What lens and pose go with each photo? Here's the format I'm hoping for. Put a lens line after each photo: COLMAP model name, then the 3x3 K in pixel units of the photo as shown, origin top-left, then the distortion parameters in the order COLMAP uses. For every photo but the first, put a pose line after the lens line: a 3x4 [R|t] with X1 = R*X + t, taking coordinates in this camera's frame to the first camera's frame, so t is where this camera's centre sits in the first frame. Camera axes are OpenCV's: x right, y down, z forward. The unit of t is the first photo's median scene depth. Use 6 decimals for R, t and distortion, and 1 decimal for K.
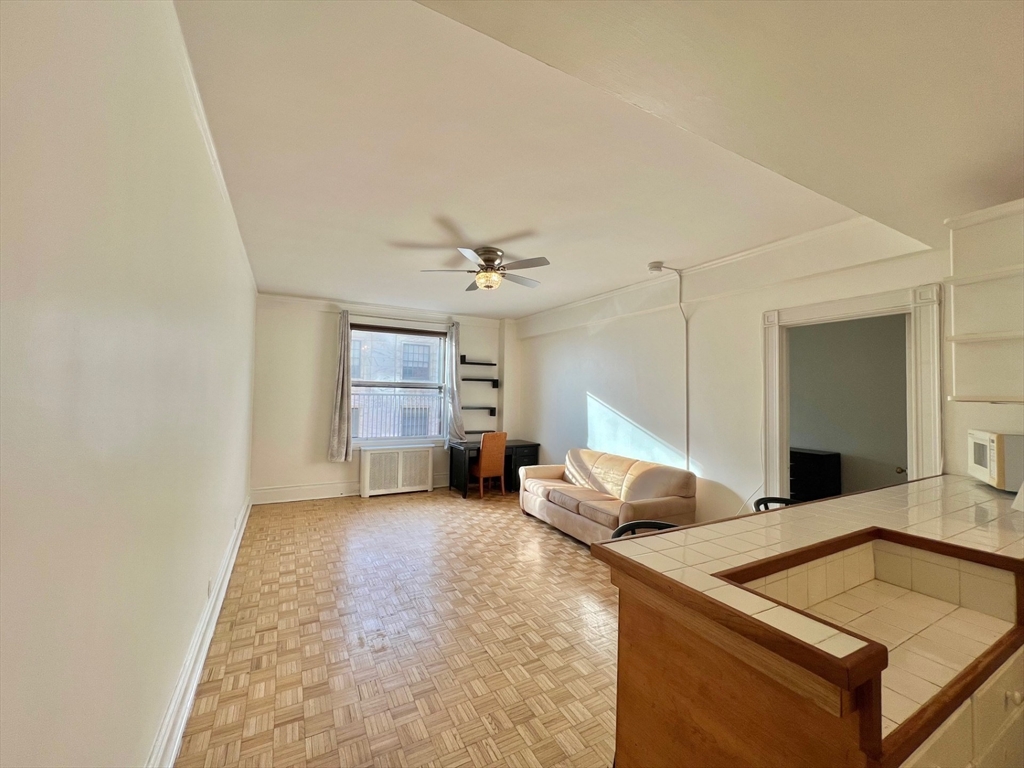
lens RADIAL K [[410.7, 0, 510.2], [0, 410.7, 381.5], [0, 0, 1]] dist [-0.003893, 0.001227]
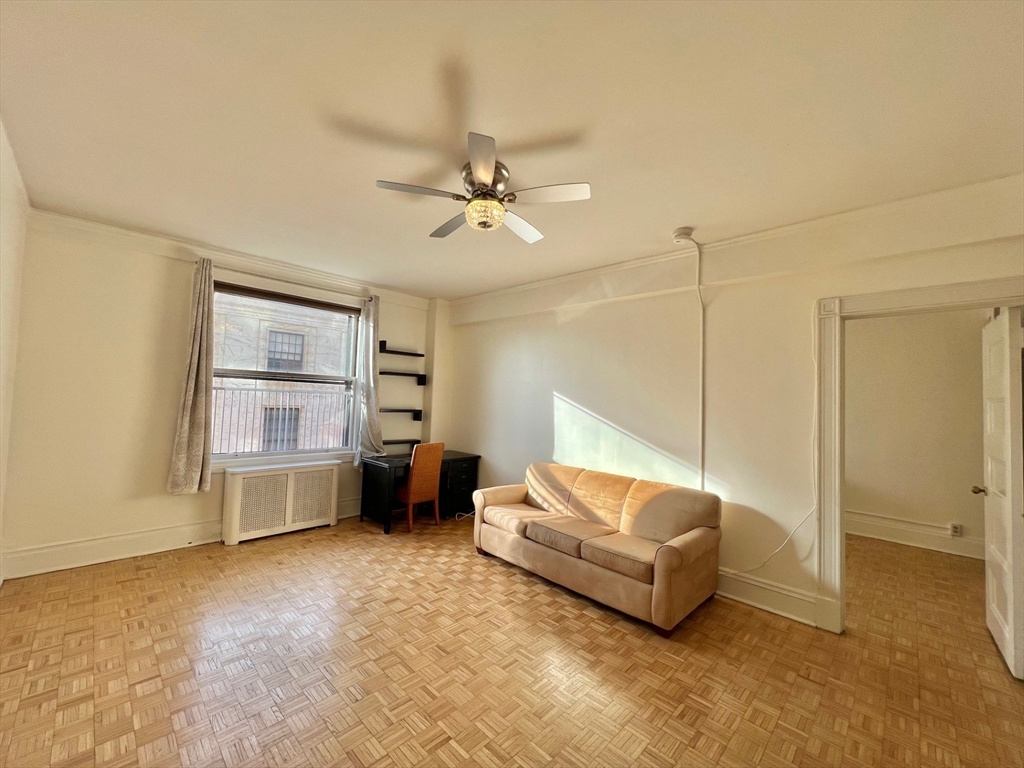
lens RADIAL K [[410.7, 0, 511.2], [0, 410.7, 381.8], [0, 0, 1]] dist [-0.003893, 0.001227]
pose [[0.955941, 0.028604, 0.292162, -0.151662], [-0.028247, 0.999586, -0.005440, 0.013259], [-0.292197, -0.003052, 0.956353, 0.291054]]
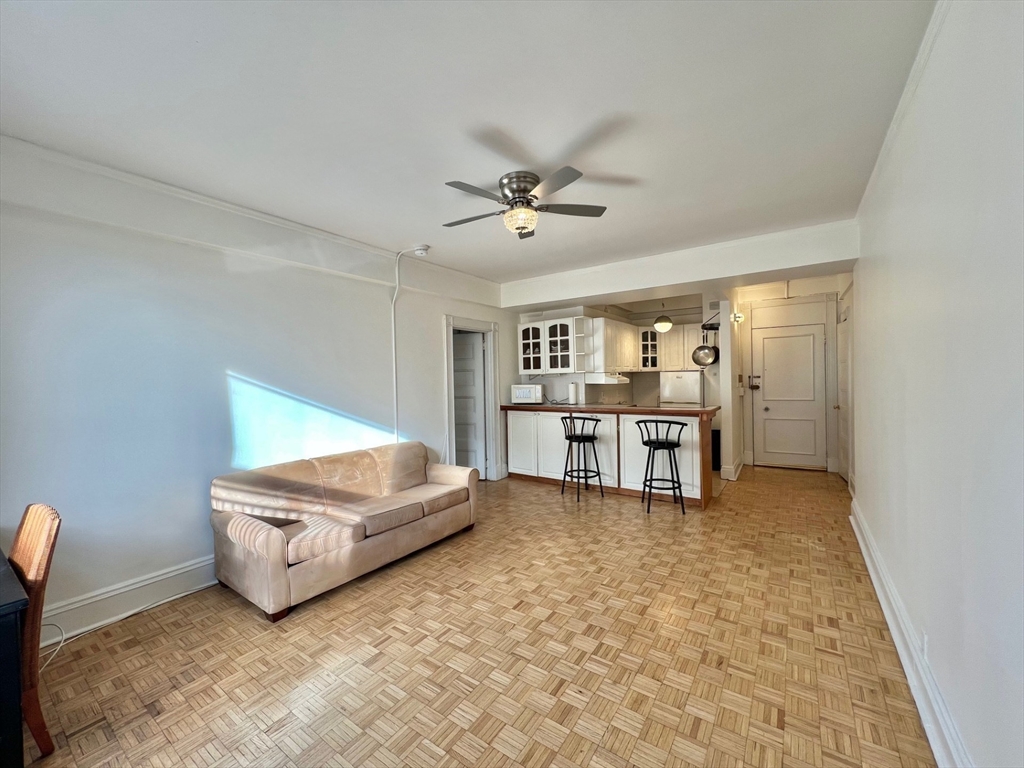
lens RADIAL K [[410.7, 0, 512.8], [0, 410.7, 382.1], [0, 0, 1]] dist [-0.003893, 0.001227]
pose [[-0.443344, -0.014554, 0.896233, -0.565996], [-0.011620, 0.999877, 0.010489, 0.035474], [-0.896276, -0.005764, -0.443459, 1.050667]]
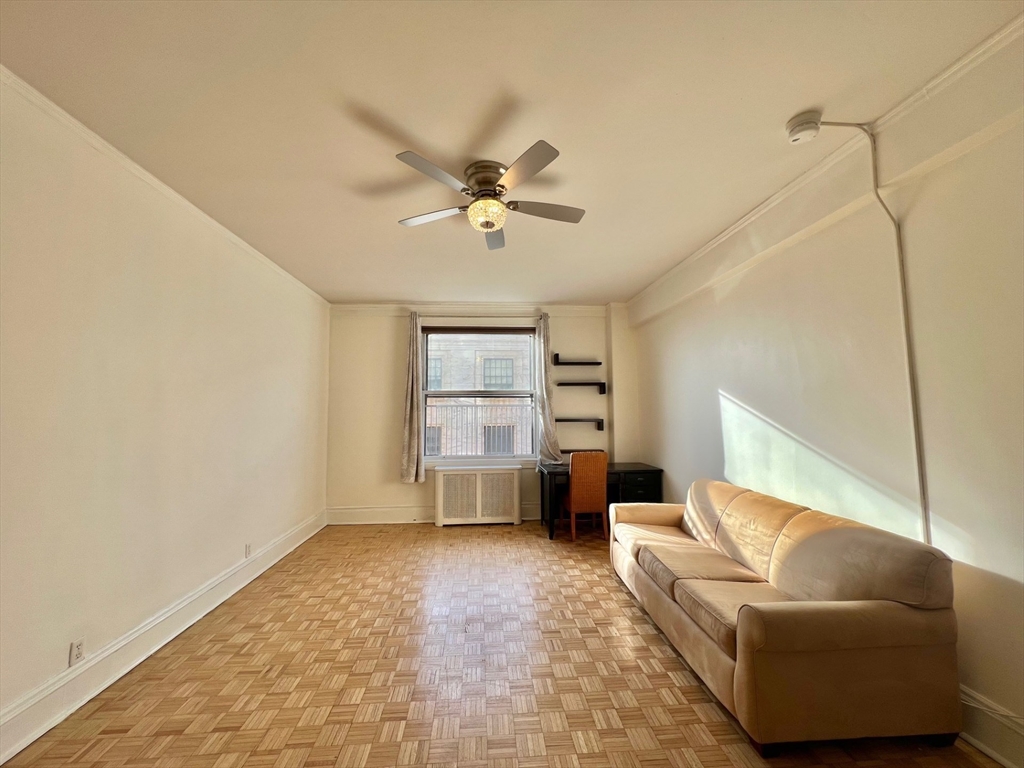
lens RADIAL K [[410.7, 0, 508.7], [0, 410.7, 382.3], [0, 0, 1]] dist [-0.003893, 0.001227]
pose [[0.909674, -0.054386, -0.411746, 0.179873], [0.036517, 0.998023, -0.051146, 0.040337], [0.413714, 0.031491, 0.909862, 0.337903]]
